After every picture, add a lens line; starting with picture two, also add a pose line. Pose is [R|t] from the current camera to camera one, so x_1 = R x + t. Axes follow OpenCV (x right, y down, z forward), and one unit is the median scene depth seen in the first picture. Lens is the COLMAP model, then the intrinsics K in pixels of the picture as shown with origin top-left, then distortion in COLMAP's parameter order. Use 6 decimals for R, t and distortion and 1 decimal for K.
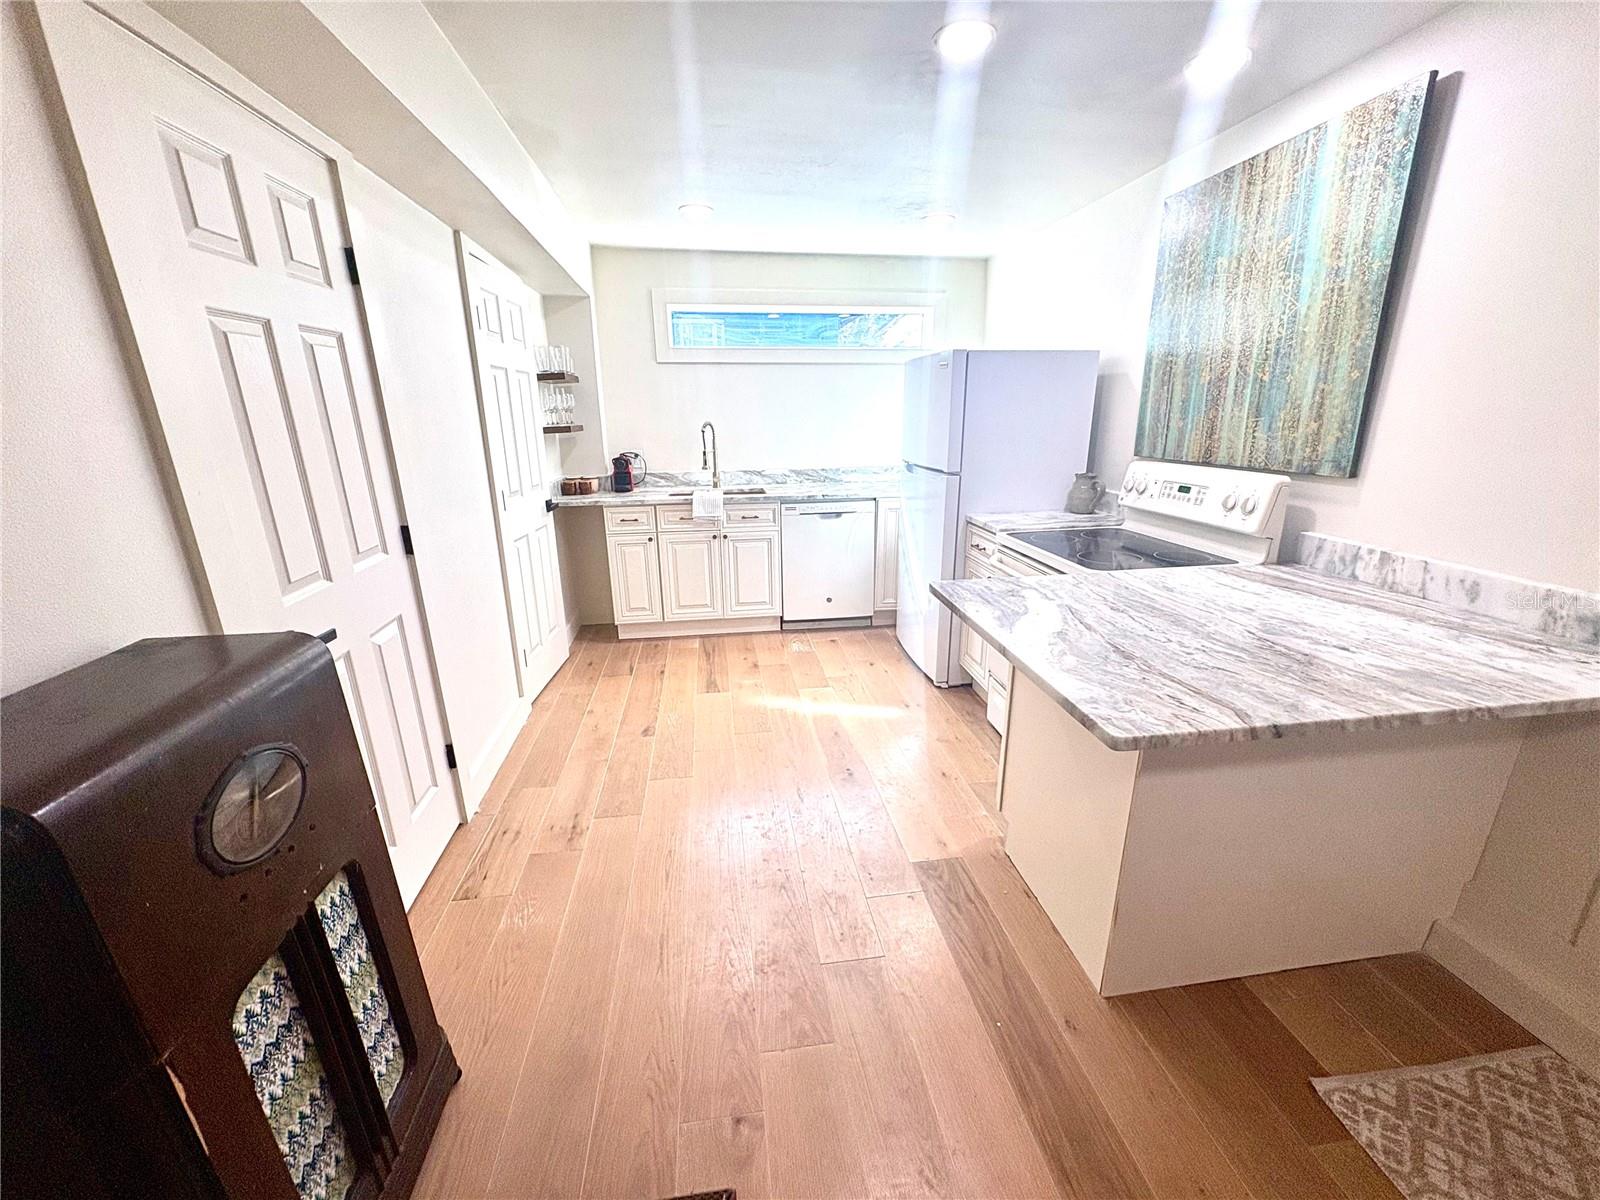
lens RADIAL K [[637.1, 0, 800.6], [0, 637.1, 599.8], [0, 0, 1]] dist [0.001054, -0.000345]
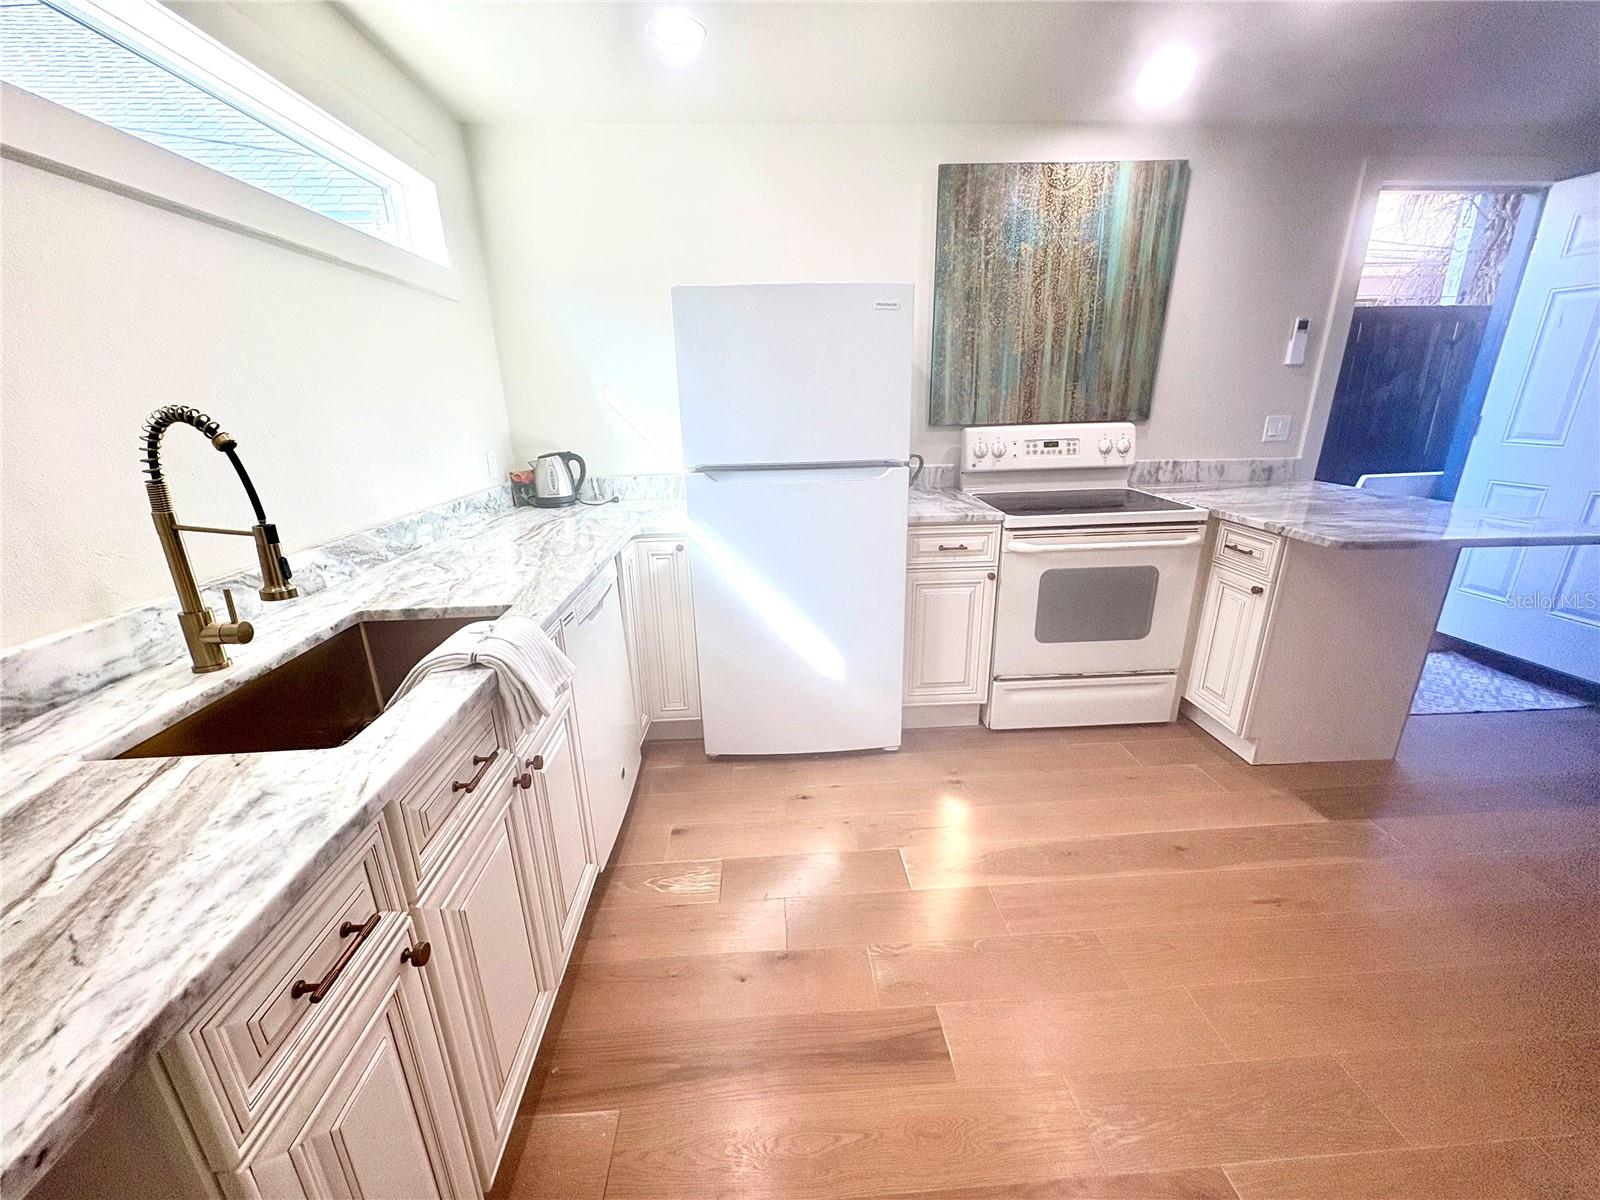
lens RADIAL K [[637.1, 0, 800.6], [0, 637.1, 599.8], [0, 0, 1]] dist [0.001054, -0.000345]
pose [[0.080526, -0.294696, 0.952192, -0.605049], [0.306230, 0.916407, 0.257724, -0.337032], [-0.948546, 0.270836, 0.164039, 1.256011]]
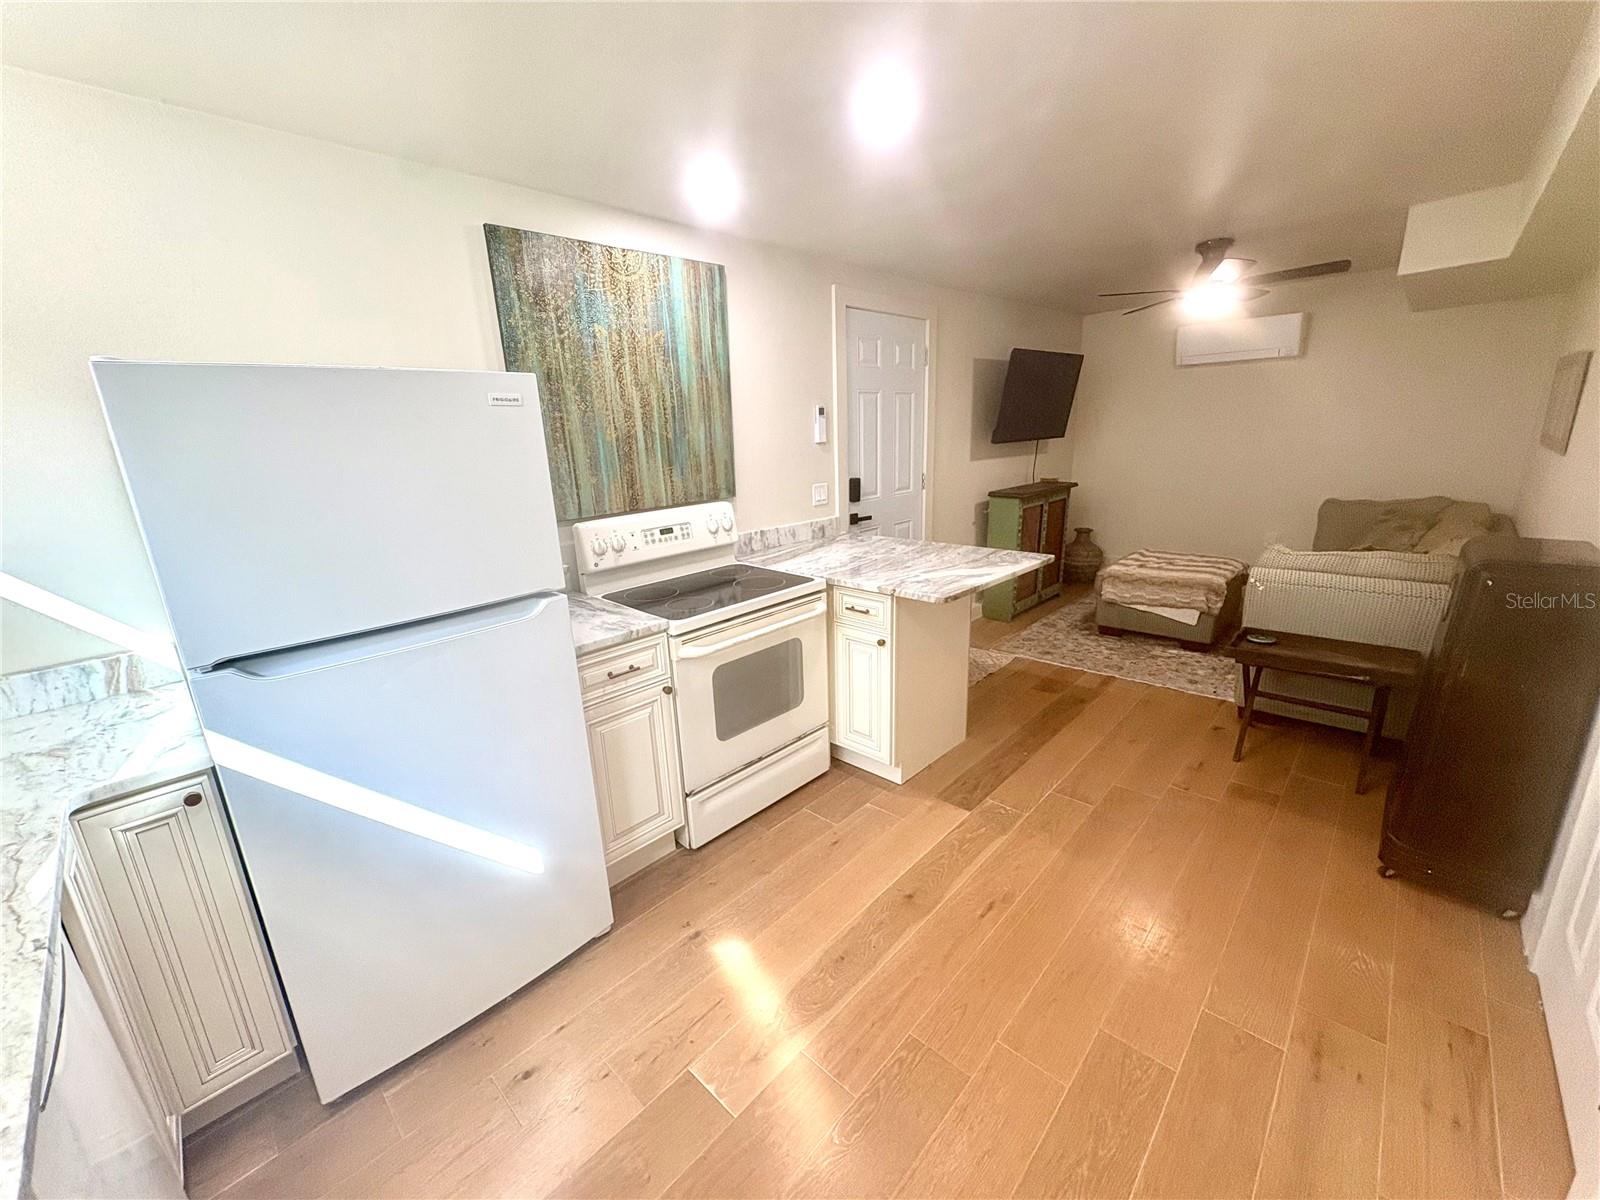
lens RADIAL K [[637.1, 0, 800.6], [0, 637.1, 599.8], [0, 0, 1]] dist [0.001054, -0.000345]
pose [[-0.622626, -0.168638, 0.764132, -0.405844], [0.271051, 0.869573, 0.412765, -0.445205], [-0.734077, 0.464117, -0.495709, 1.368120]]
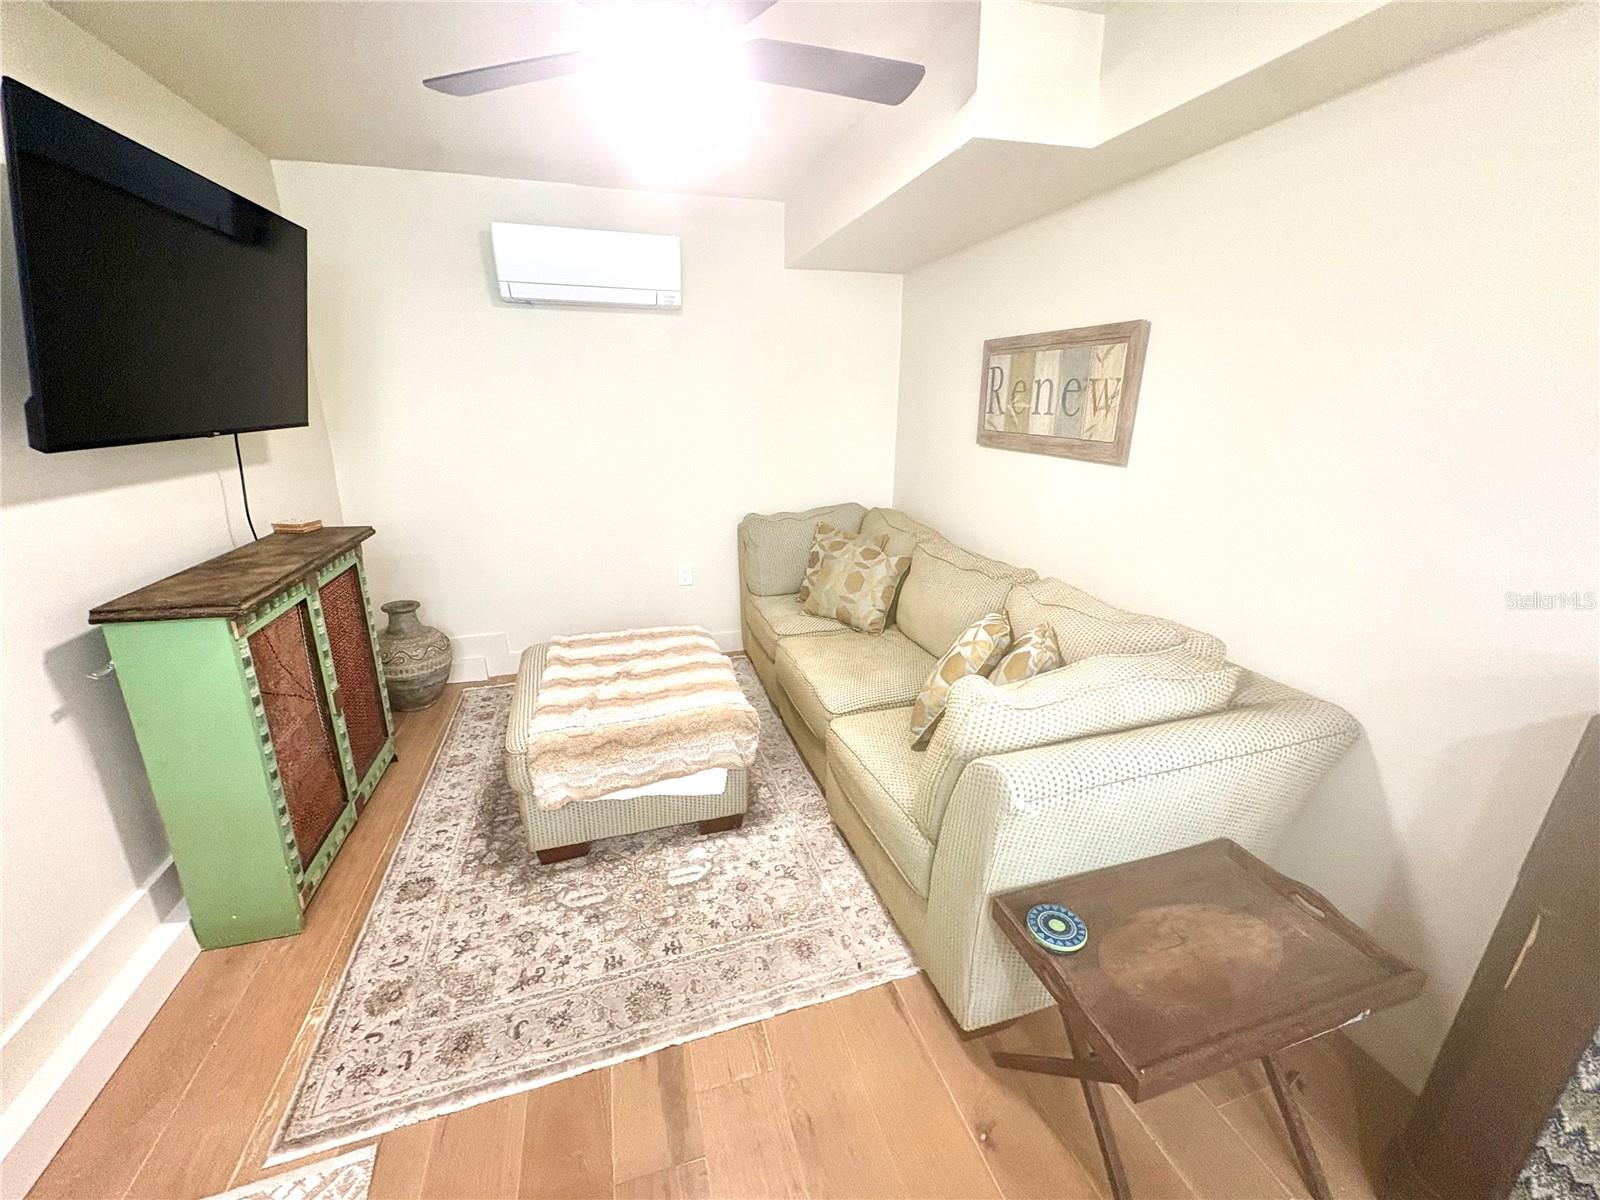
lens RADIAL K [[637.1, 0, 800.6], [0, 637.1, 599.8], [0, 0, 1]] dist [0.001054, -0.000345]
pose [[-0.987247, 0.051460, -0.150647, 0.205965], [-0.043139, 0.824426, 0.564323, -0.146952], [0.153237, 0.563625, -0.811693, 0.424020]]
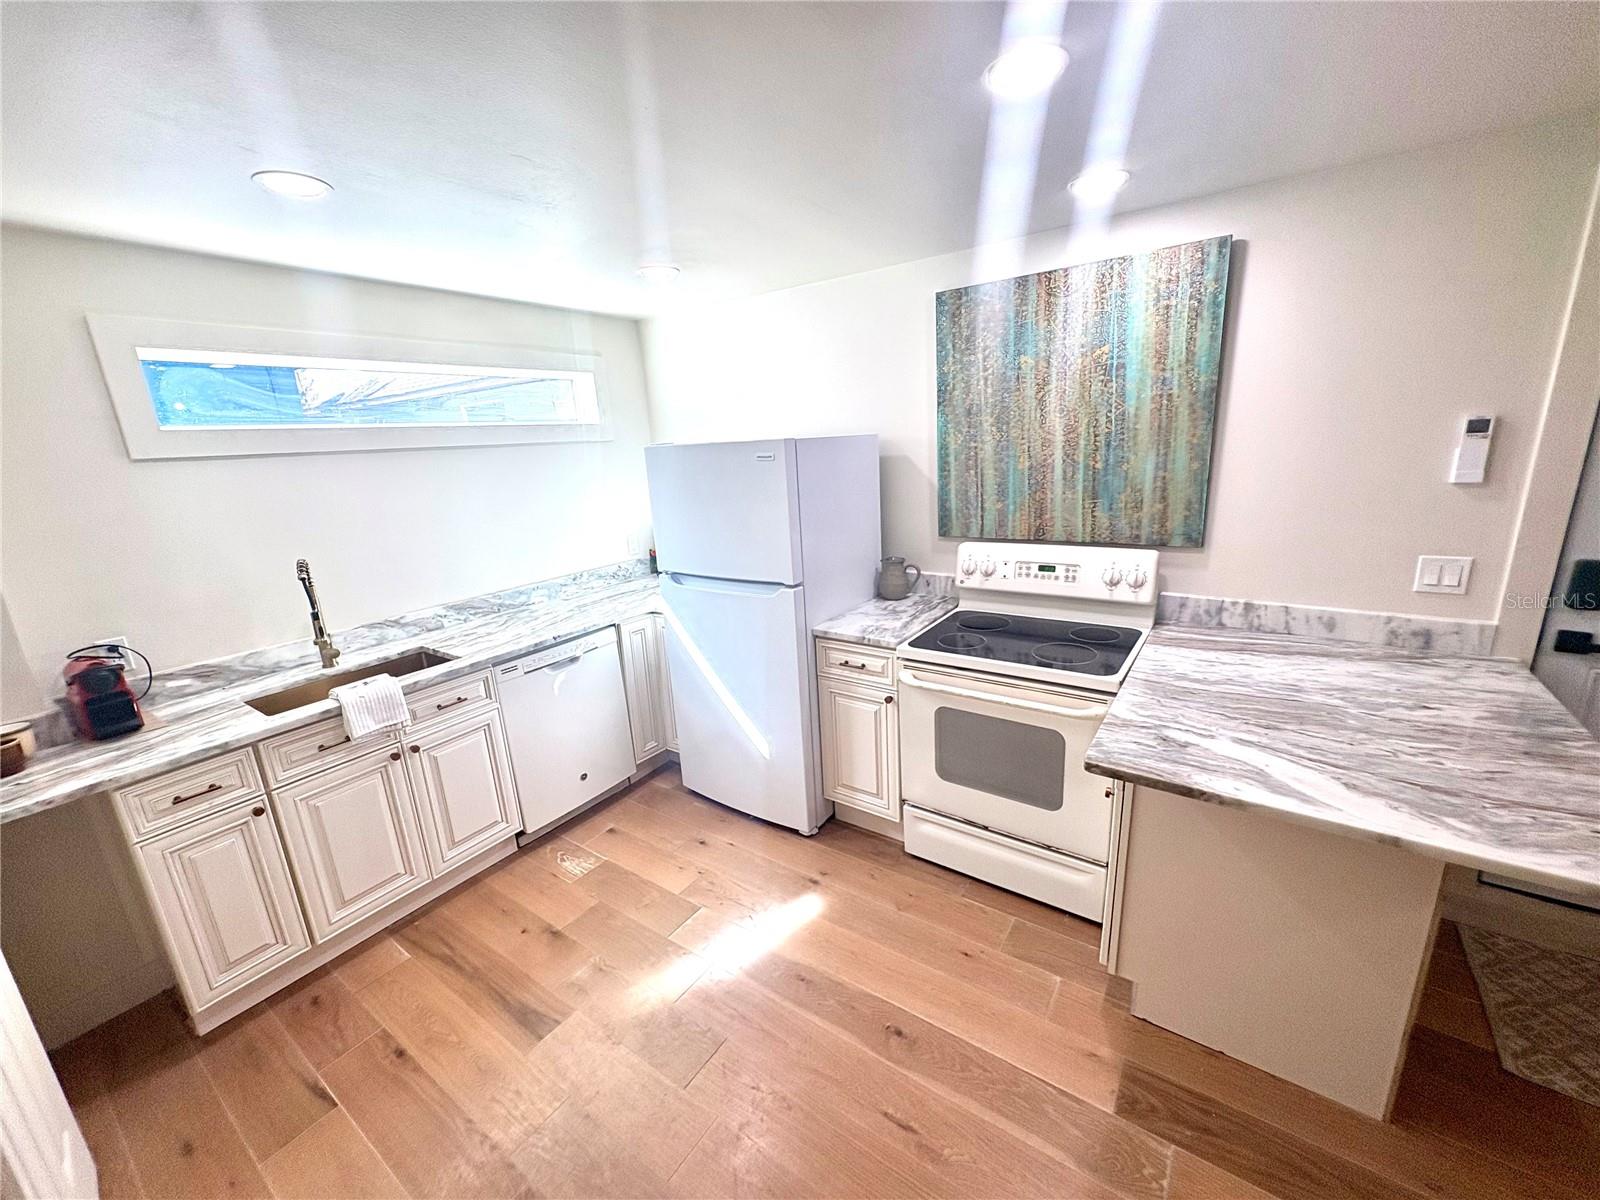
lens RADIAL K [[637.1, 0, 800.6], [0, 637.1, 599.8], [0, 0, 1]] dist [0.001054, -0.000345]
pose [[0.681337, -0.208578, 0.701623, -0.403950], [0.256416, 0.965815, 0.038114, -0.254357], [-0.685588, 0.153938, 0.711528, 0.509922]]
